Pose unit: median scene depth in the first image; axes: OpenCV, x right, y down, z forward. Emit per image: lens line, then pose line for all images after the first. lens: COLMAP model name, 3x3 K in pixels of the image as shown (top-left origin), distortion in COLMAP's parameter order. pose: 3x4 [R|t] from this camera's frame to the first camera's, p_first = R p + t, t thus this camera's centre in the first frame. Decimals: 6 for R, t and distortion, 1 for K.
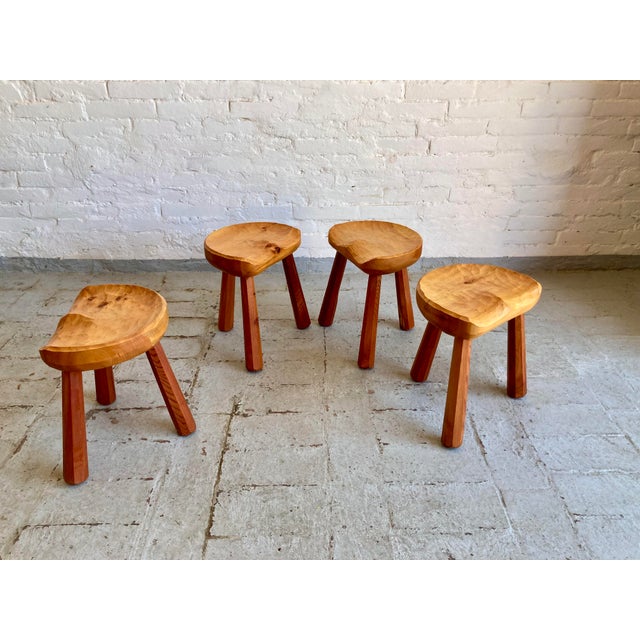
lens RADIAL K [[525.9, 0, 316.2], [0, 525.9, 324.4], [0, 0, 1]] dist [0.019360, -0.018037]
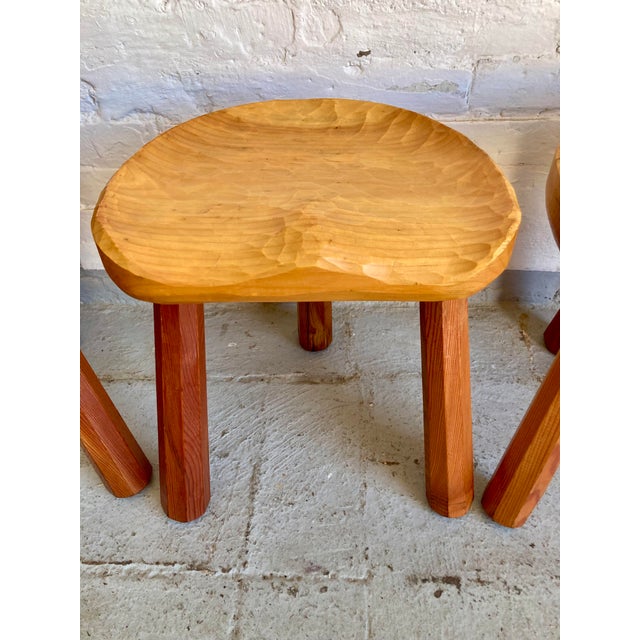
lens RADIAL K [[525.9, 0, 322.1], [0, 525.9, 309.4], [0, 0, 1]] dist [0.019360, -0.018037]
pose [[0.999143, 0.013612, -0.039094, 0.066286], [-0.003261, 0.967341, 0.253457, -0.218757], [0.041267, -0.253112, 0.966556, 0.756655]]
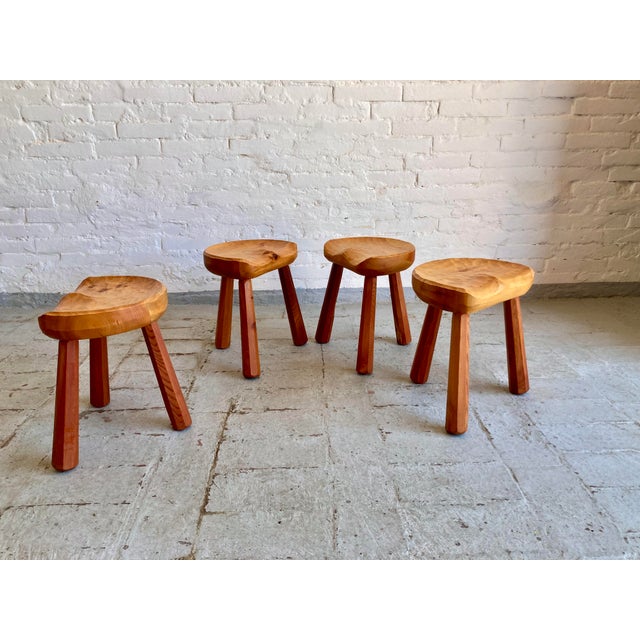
lens RADIAL K [[525.9, 0, 312.3], [0, 525.9, 322.7], [0, 0, 1]] dist [0.019360, -0.018037]
pose [[0.999865, -0.015470, 0.005614, -0.006679], [0.016237, 0.982927, -0.183278, 0.143752], [-0.002683, 0.183345, 0.983045, 0.010332]]
